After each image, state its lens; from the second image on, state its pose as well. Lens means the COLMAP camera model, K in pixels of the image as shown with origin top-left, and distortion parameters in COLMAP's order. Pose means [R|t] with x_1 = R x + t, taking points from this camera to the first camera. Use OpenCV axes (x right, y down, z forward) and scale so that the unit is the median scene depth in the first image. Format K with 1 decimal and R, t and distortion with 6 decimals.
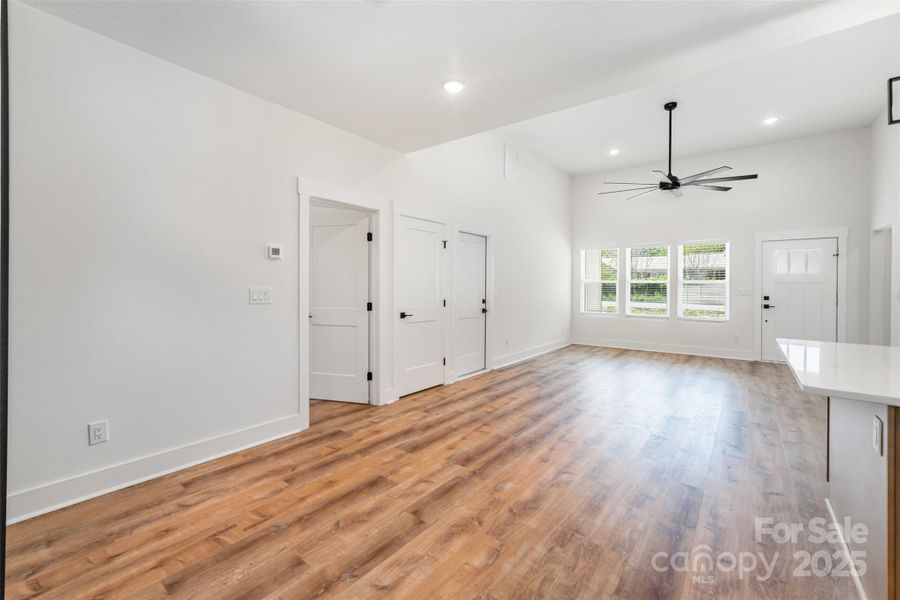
lens RADIAL K [[383.6, 0, 454.2], [0, 383.6, 281.9], [0, 0, 1]] dist [-0.020486, 0.011524]
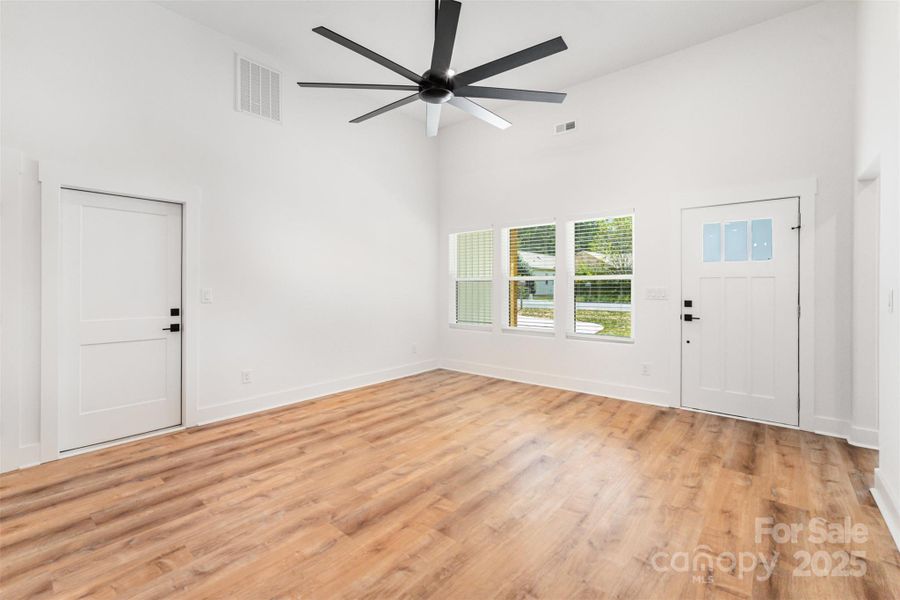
lens RADIAL K [[395.2, 0, 448.1], [0, 395.2, 285.8], [0, 0, 1]] dist [-0.021622, 0.012607]
pose [[0.998965, -0.006216, -0.045068, 0.528282], [0.006688, 0.999924, 0.010316, 0.006402], [0.045000, -0.010607, 0.998931, 0.409239]]
